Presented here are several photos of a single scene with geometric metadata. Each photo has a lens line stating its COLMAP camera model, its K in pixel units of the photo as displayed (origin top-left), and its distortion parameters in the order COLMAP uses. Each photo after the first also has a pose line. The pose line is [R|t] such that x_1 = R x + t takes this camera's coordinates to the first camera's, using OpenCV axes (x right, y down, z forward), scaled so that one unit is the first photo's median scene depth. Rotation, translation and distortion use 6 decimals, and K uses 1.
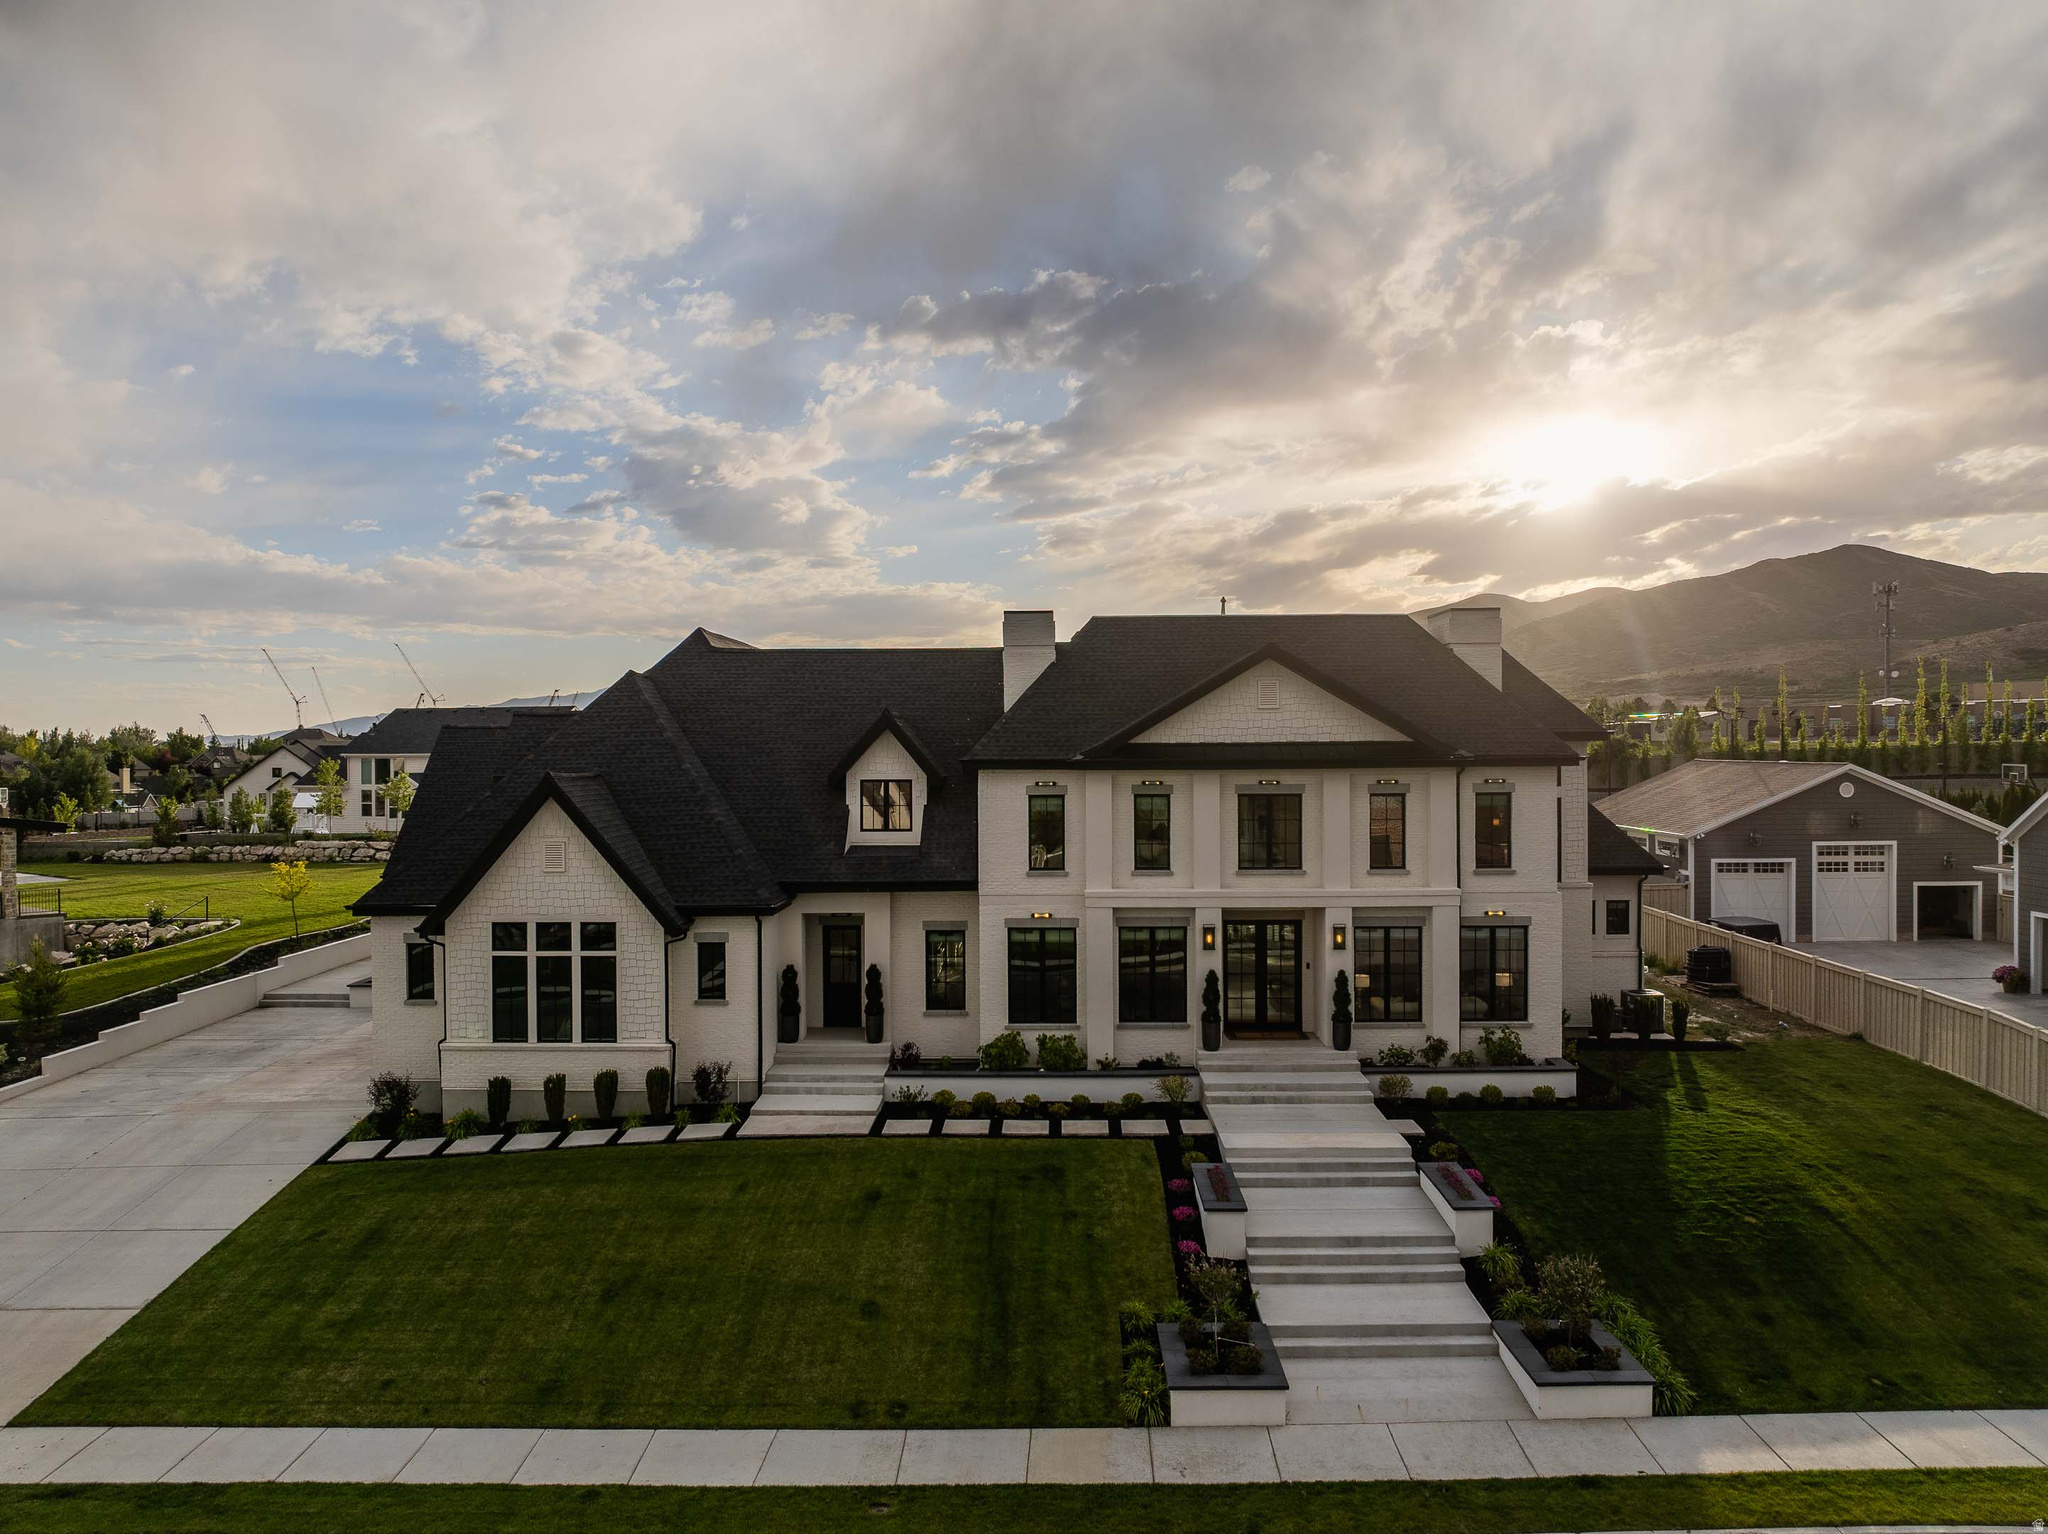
lens RADIAL K [[1444.1, 0, 1031.5], [0, 1444.1, 753.8], [0, 0, 1]] dist [-0.037085, -0.001400]
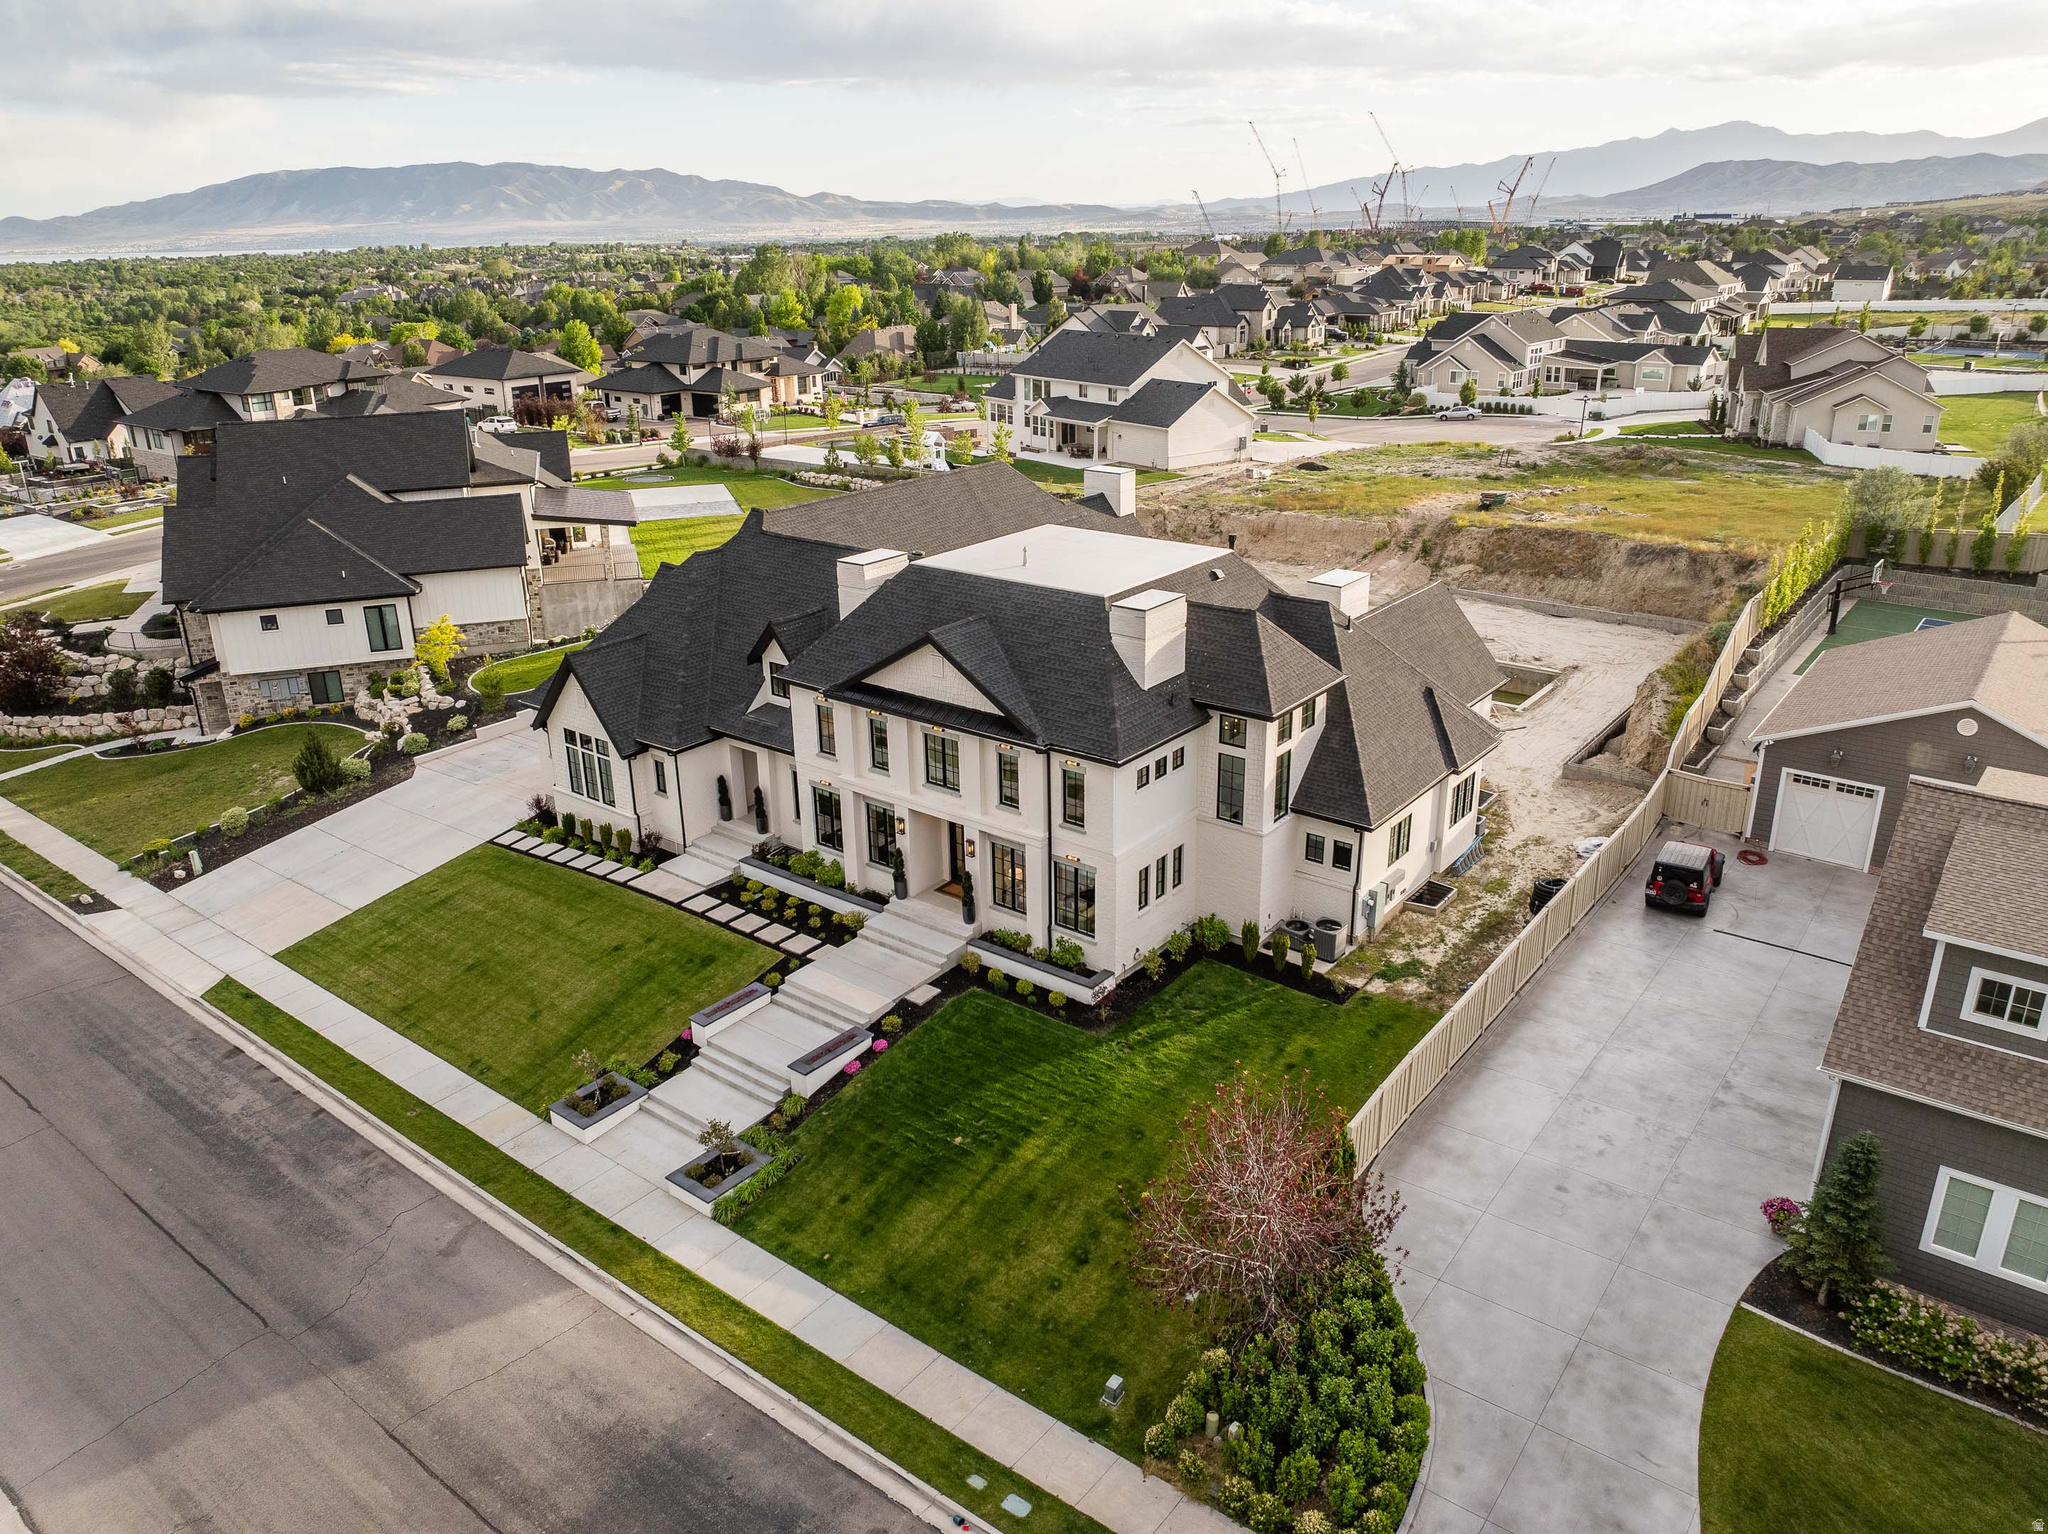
lens RADIAL K [[1444.1, 0, 1031.5], [0, 1444.1, 753.8], [0, 0, 1]] dist [-0.037085, -0.001400]
pose [[0.796881, 0.206336, -0.567808, 1.069764], [0.006707, 0.936788, 0.349834, -0.457561], [0.604099, -0.282585, 0.745124, 0.037700]]
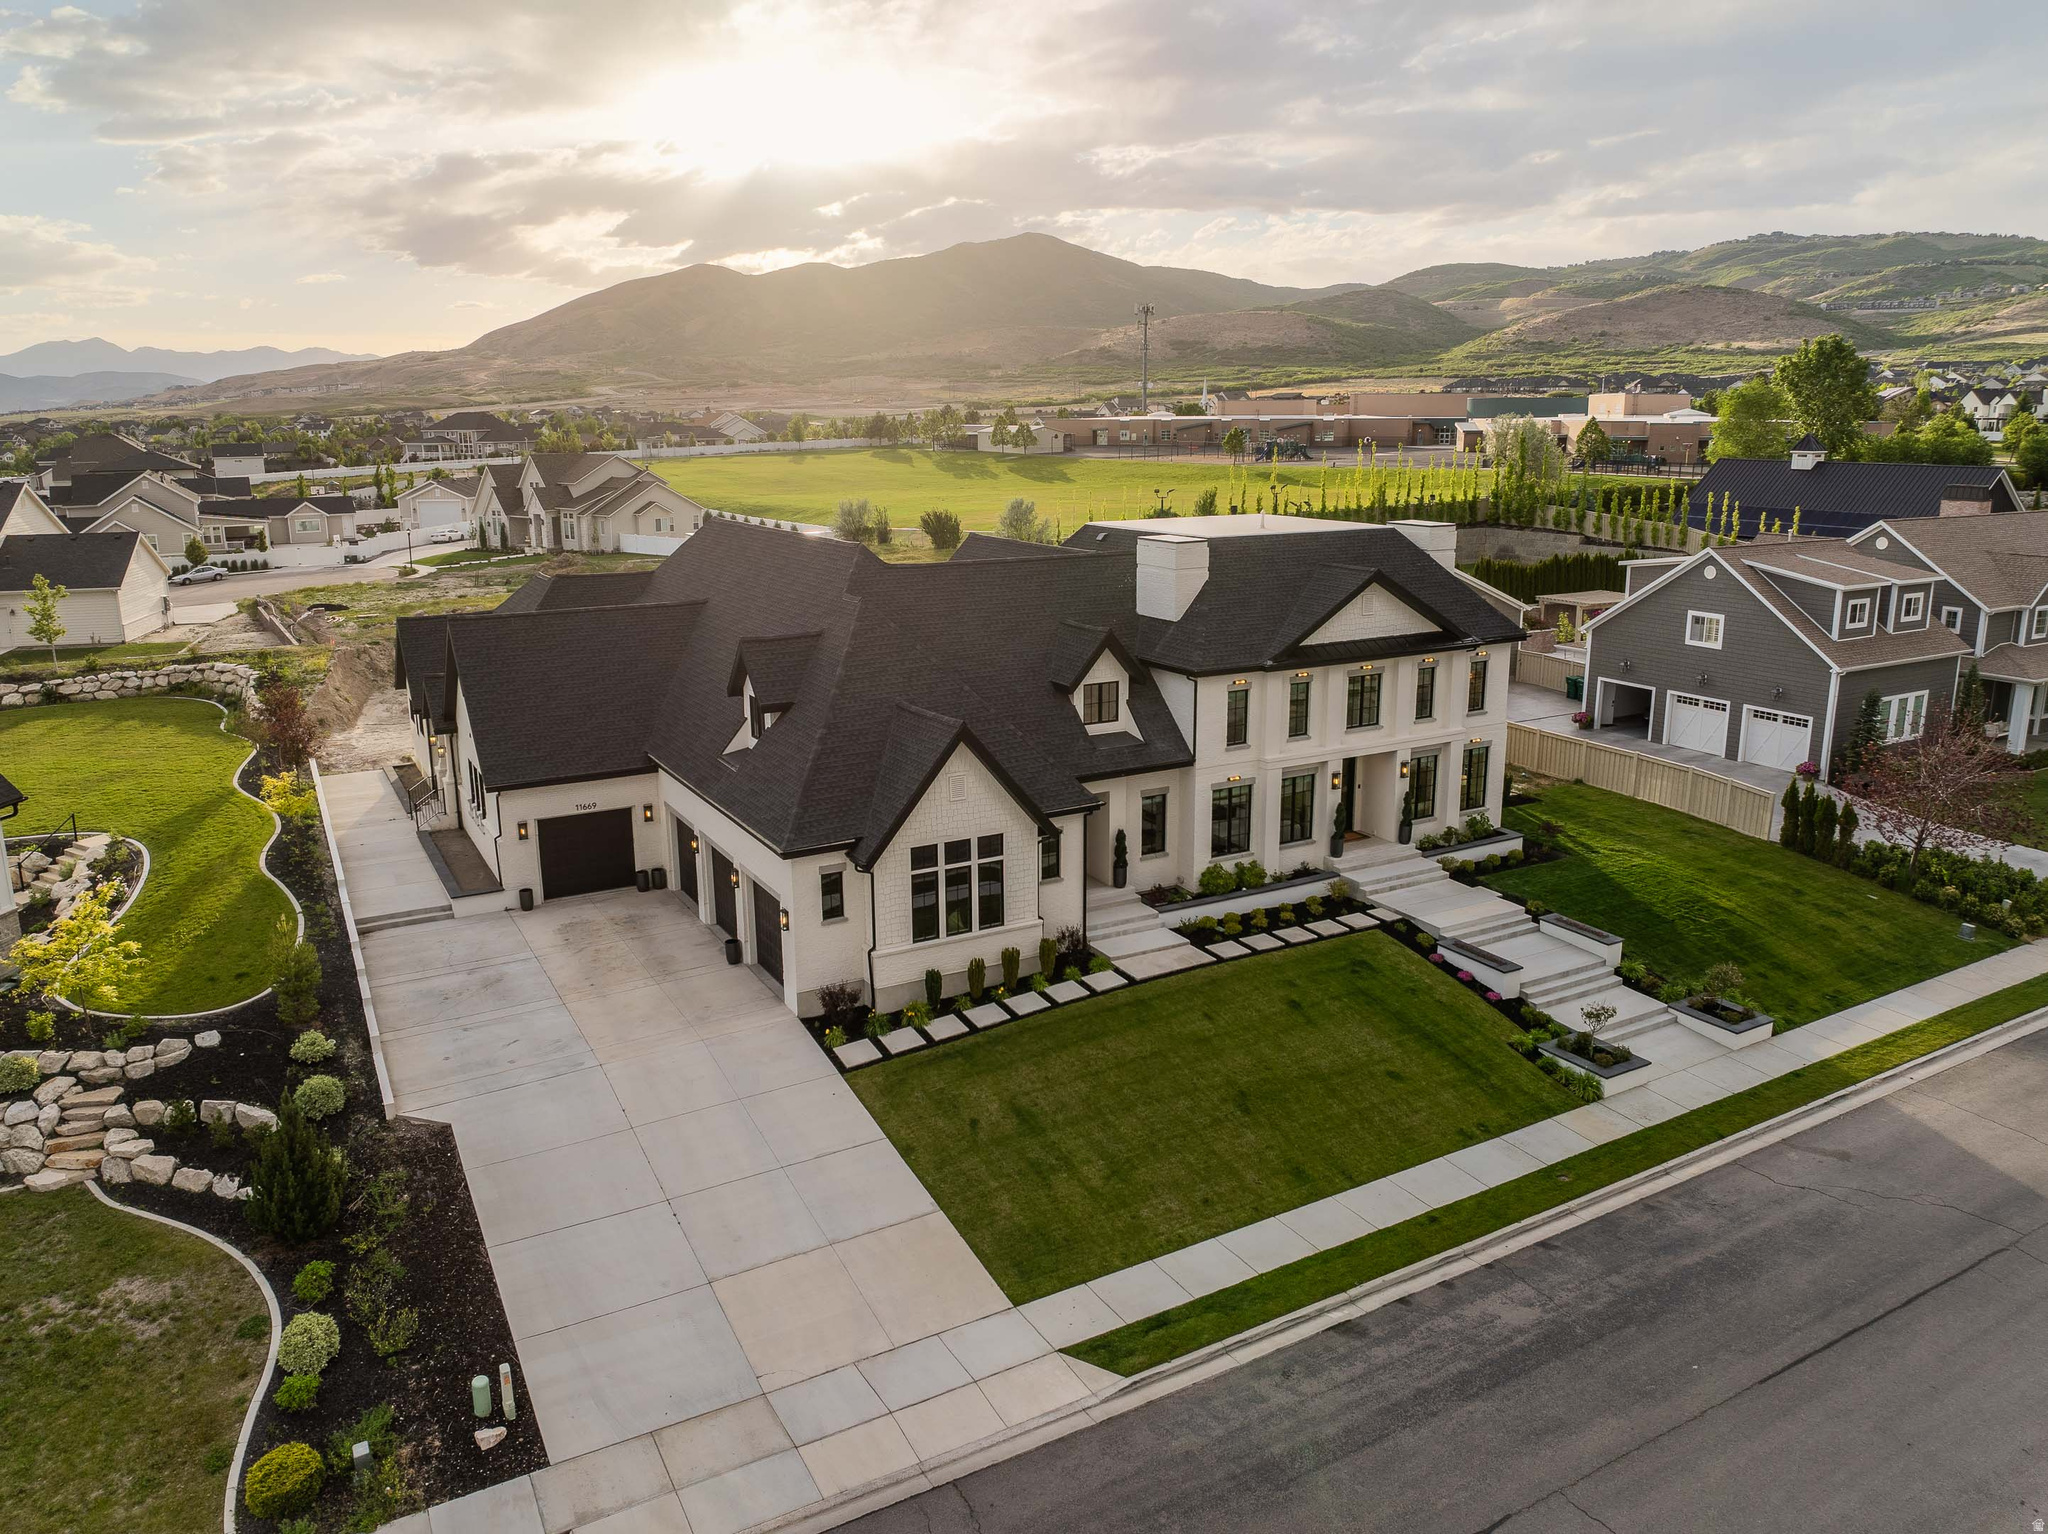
lens RADIAL K [[1444.1, 0, 1031.5], [0, 1444.1, 753.8], [0, 0, 1]] dist [-0.037085, -0.001400]
pose [[0.864894, -0.113897, 0.488861, -0.864788], [0.003518, 0.975268, 0.220999, -0.222122], [-0.501942, -0.189421, 0.843904, -0.042409]]
